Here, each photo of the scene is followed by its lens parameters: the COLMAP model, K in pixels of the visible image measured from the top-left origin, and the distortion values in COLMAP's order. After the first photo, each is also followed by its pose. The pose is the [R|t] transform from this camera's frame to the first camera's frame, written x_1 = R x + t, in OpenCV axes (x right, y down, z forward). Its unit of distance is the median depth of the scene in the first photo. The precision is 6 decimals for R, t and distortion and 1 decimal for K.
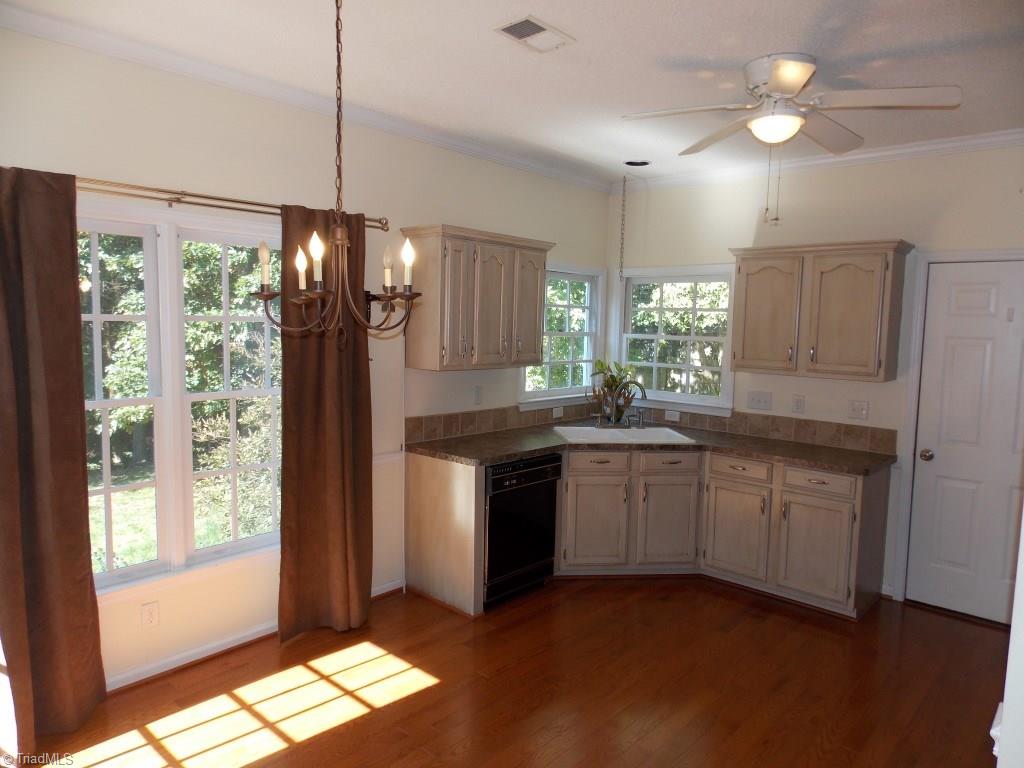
lens RADIAL K [[666.4, 0, 517.1], [0, 666.4, 384.0], [0, 0, 1]] dist [-0.027111, -0.000708]
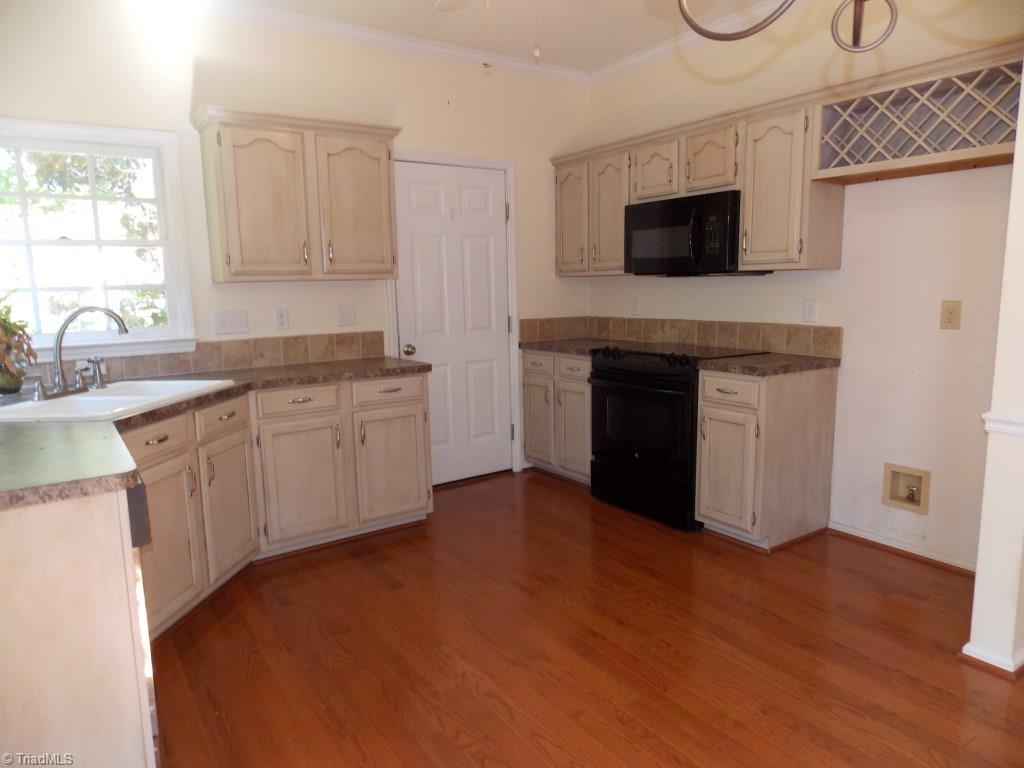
lens RADIAL K [[666.4, 0, 517.1], [0, 666.4, 384.0], [0, 0, 1]] dist [-0.027111, -0.000708]
pose [[0.207943, -0.175305, 0.962303, -0.346359], [0.122004, 0.980774, 0.152306, 0.020257], [-0.970502, 0.085734, 0.225333, 0.569334]]
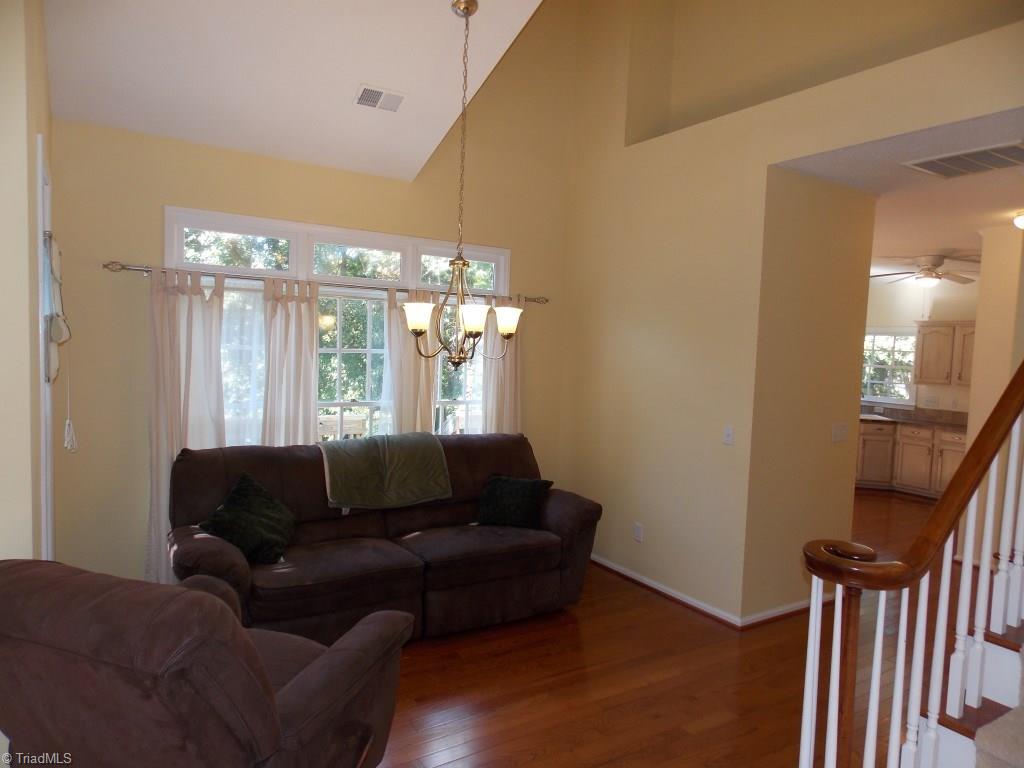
lens RADIAL K [[676.5, 0, 512.0], [0, 676.5, 384.0], [0, 0, 1]] dist [-0.020868, 0.001664]
pose [[0.961668, 0.033372, -0.272177, -0.274077], [-0.045215, 0.998279, -0.037356, 0.107908], [0.270462, 0.048231, 0.961522, -1.216357]]
